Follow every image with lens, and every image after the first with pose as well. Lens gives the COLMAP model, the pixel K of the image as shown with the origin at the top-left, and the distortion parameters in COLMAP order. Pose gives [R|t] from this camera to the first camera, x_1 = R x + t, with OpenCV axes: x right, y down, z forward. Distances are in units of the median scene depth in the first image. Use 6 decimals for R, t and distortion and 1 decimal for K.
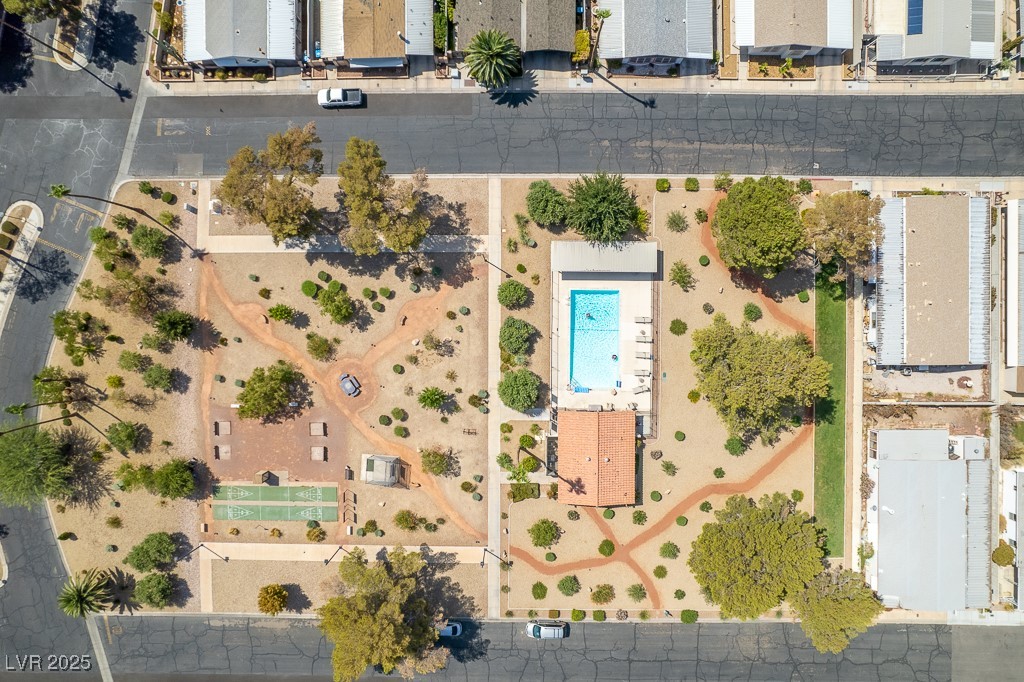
lens RADIAL K [[653.0, 0, 512.0], [0, 653.0, 341.0], [0, 0, 1]] dist [-0.081395, 0.074515]
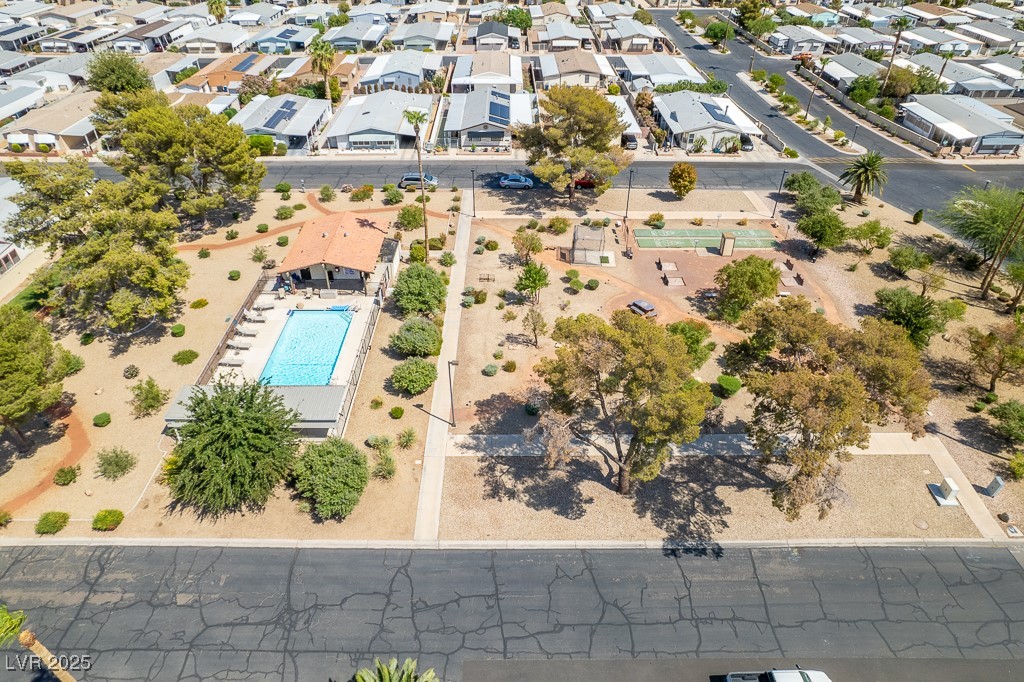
lens RADIAL K [[656.1, 0, 512.0], [0, 656.1, 341.0], [0, 0, 1]] dist [-0.077708, 0.071627]
pose [[-0.999926, 0.011699, 0.003210, -0.098049], [-0.004435, -0.598857, 0.800844, -0.568844], [0.011291, 0.800770, 0.598865, 0.569375]]
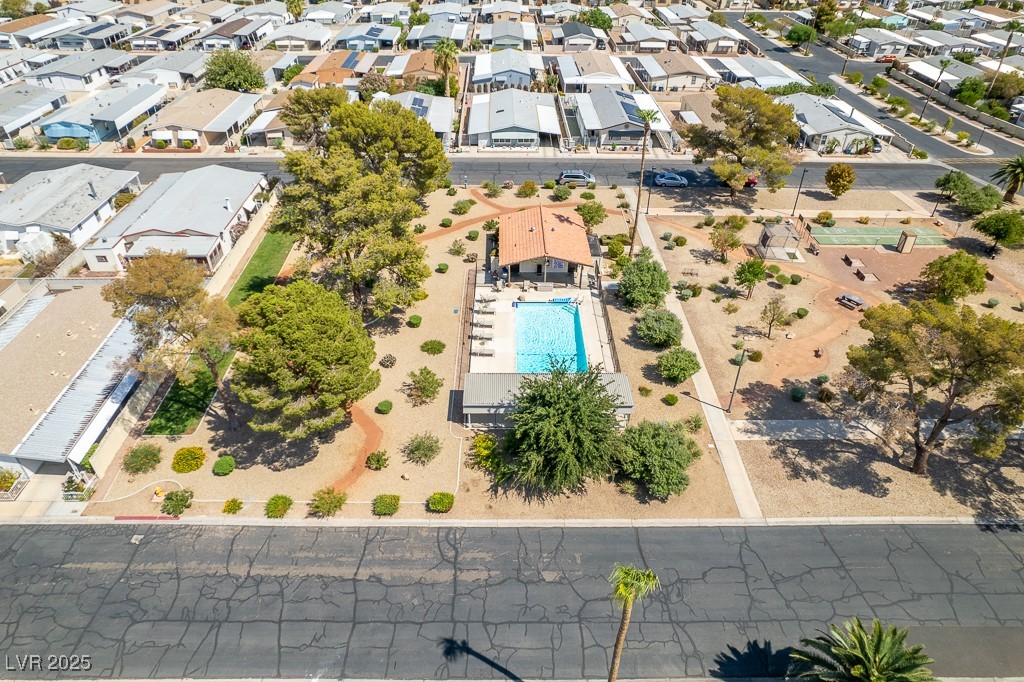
lens RADIAL K [[660.8, 0, 512.0], [0, 660.8, 341.0], [0, 0, 1]] dist [-0.081612, 0.075724]
pose [[-0.999922, 0.009953, -0.007595, 0.174627], [-0.012034, -0.596630, 0.802426, -0.594854], [0.003455, 0.802455, 0.596703, 0.561429]]
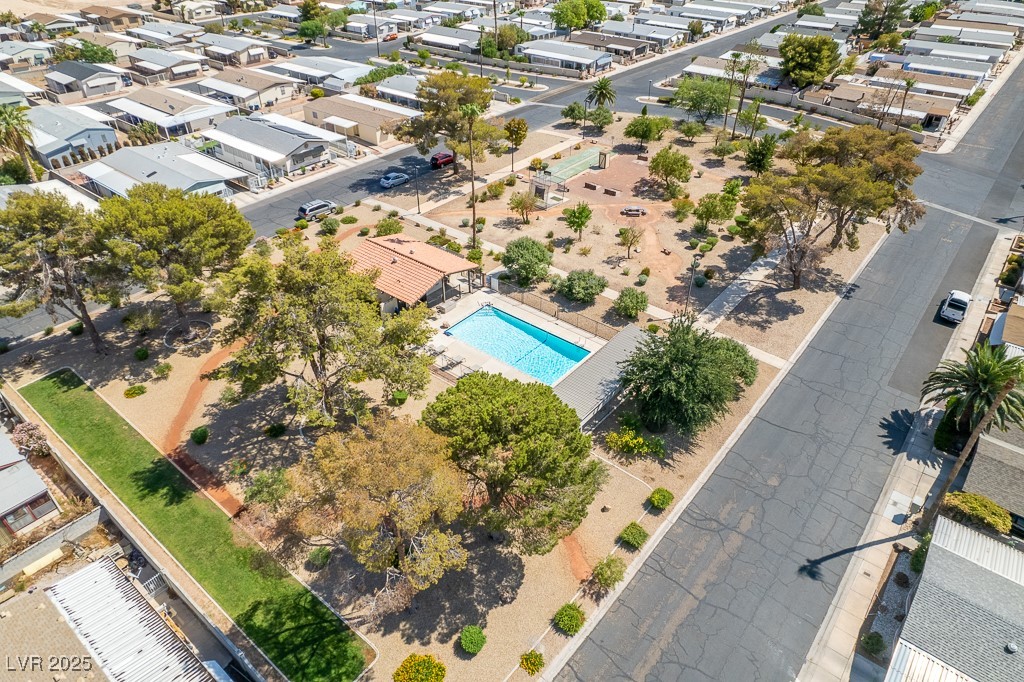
lens RADIAL K [[653.0, 0, 512.0], [0, 653.0, 341.0], [0, 0, 1]] dist [-0.081395, 0.074515]
pose [[-0.631346, 0.462823, -0.622252, 0.580540], [-0.775496, -0.379728, 0.504393, -0.365842], [-0.002842, 0.801000, 0.598658, 0.563502]]
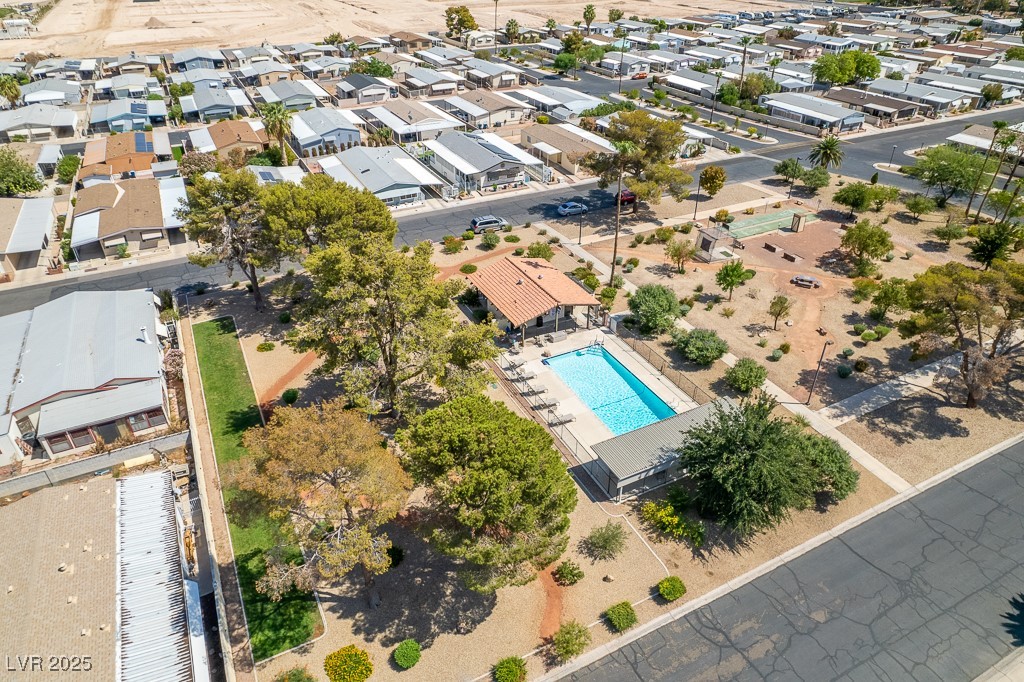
lens RADIAL K [[653.0, 0, 512.0], [0, 653.0, 341.0], [0, 0, 1]] dist [-0.081395, 0.074515]
pose [[-0.891966, 0.257246, -0.371782, 0.464615], [-0.452006, -0.490376, 0.745132, -0.452906], [0.009370, 0.832680, 0.553675, 0.571203]]
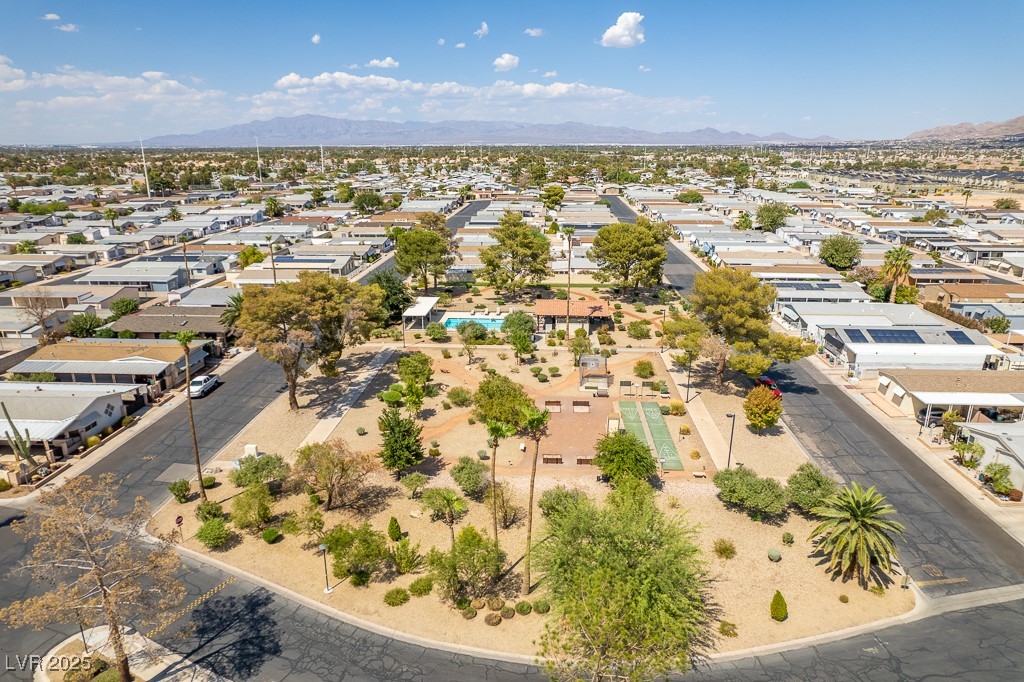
lens RADIAL K [[653.0, 0, 512.0], [0, 653.0, 341.0], [0, 0, 1]] dist [-0.081395, 0.074515]
pose [[0.060156, -0.277001, 0.958985, -1.124294], [0.998136, 0.006758, -0.060660, 0.133081], [0.010322, 0.960846, 0.276891, 0.672969]]
